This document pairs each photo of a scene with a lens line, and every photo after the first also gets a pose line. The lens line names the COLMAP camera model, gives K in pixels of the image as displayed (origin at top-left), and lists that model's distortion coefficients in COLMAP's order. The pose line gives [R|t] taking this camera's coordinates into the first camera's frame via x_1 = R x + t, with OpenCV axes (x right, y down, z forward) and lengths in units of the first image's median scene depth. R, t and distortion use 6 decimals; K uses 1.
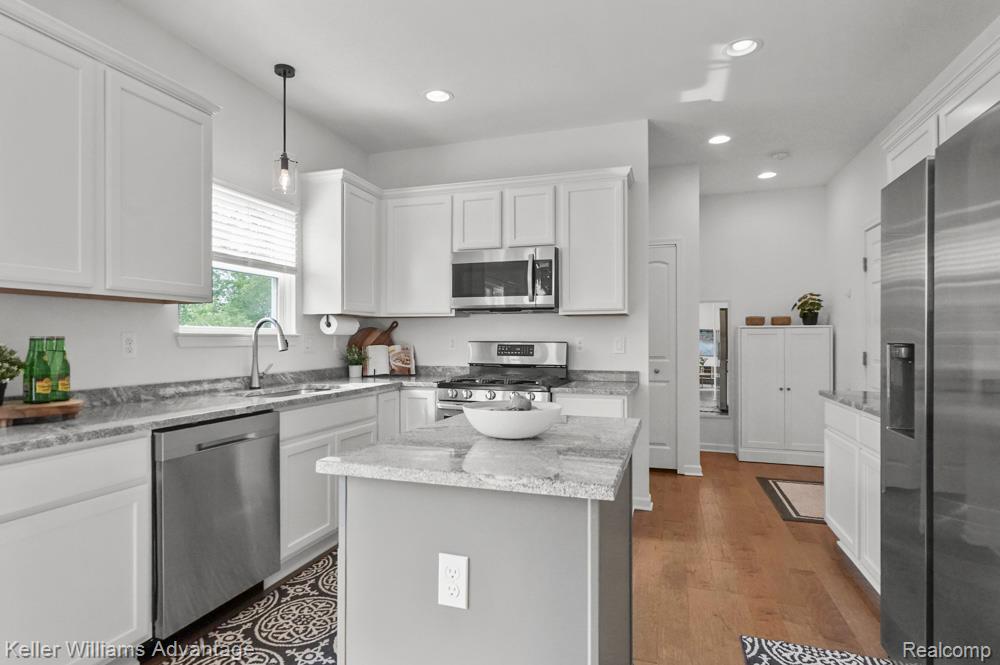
lens RADIAL K [[516.3, 0, 507.1], [0, 516.3, 338.1], [0, 0, 1]] dist [0.000995, 0.000002]
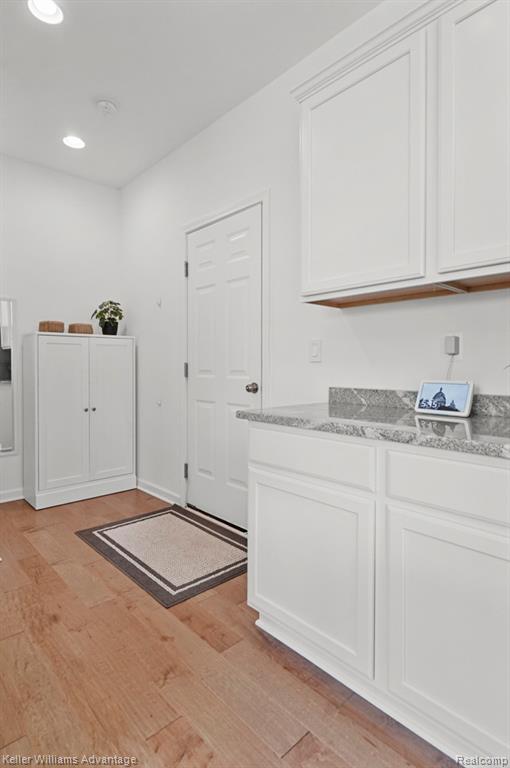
lens RADIAL K [[408.8, 0, 253.3], [0, 408.8, 368.3], [0, 0, 1]] dist [-0.045521, 0.019892]
pose [[0.495514, -0.006637, 0.868575, 0.107556], [-0.003815, 0.999945, 0.009817, 0.027004], [-0.868592, -0.008178, 0.495461, 0.496507]]
